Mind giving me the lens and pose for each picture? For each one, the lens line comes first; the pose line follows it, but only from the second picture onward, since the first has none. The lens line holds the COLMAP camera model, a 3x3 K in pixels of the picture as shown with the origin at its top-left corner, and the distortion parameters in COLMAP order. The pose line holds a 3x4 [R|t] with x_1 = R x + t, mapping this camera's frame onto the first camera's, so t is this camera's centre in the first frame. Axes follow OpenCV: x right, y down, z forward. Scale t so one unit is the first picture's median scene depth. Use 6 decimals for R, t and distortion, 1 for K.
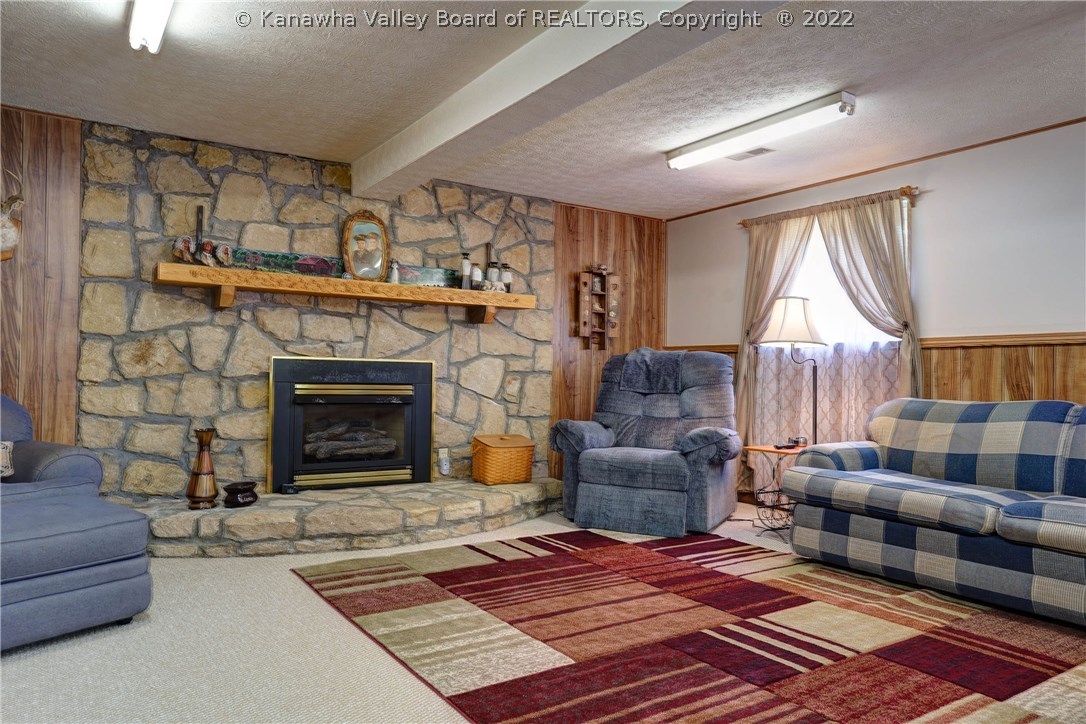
lens RADIAL K [[734.8, 0, 544.1], [0, 734.8, 365.0], [0, 0, 1]] dist [0.001199, 0.013621]
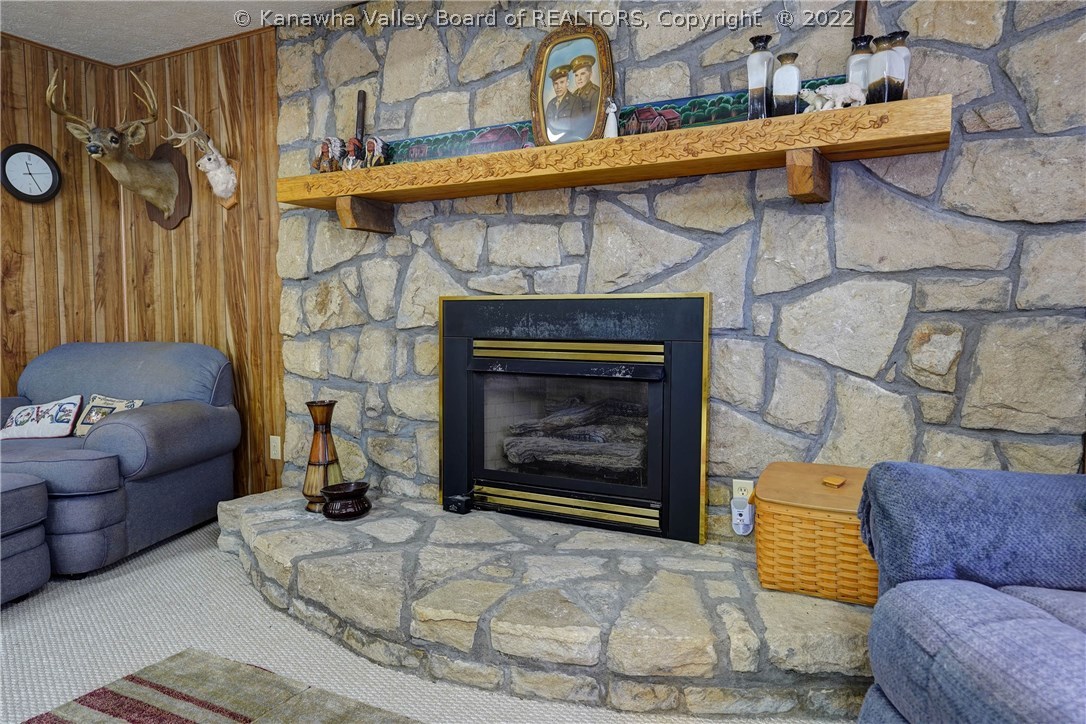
lens RADIAL K [[734.8, 0, 546.9], [0, 734.8, 360.3], [0, 0, 1]] dist [0.001199, 0.013621]
pose [[0.473186, 0.032908, -0.880348, 0.231031], [0.019210, 0.998679, 0.047657, 0.014018], [0.880753, -0.039462, 0.471929, 0.716009]]
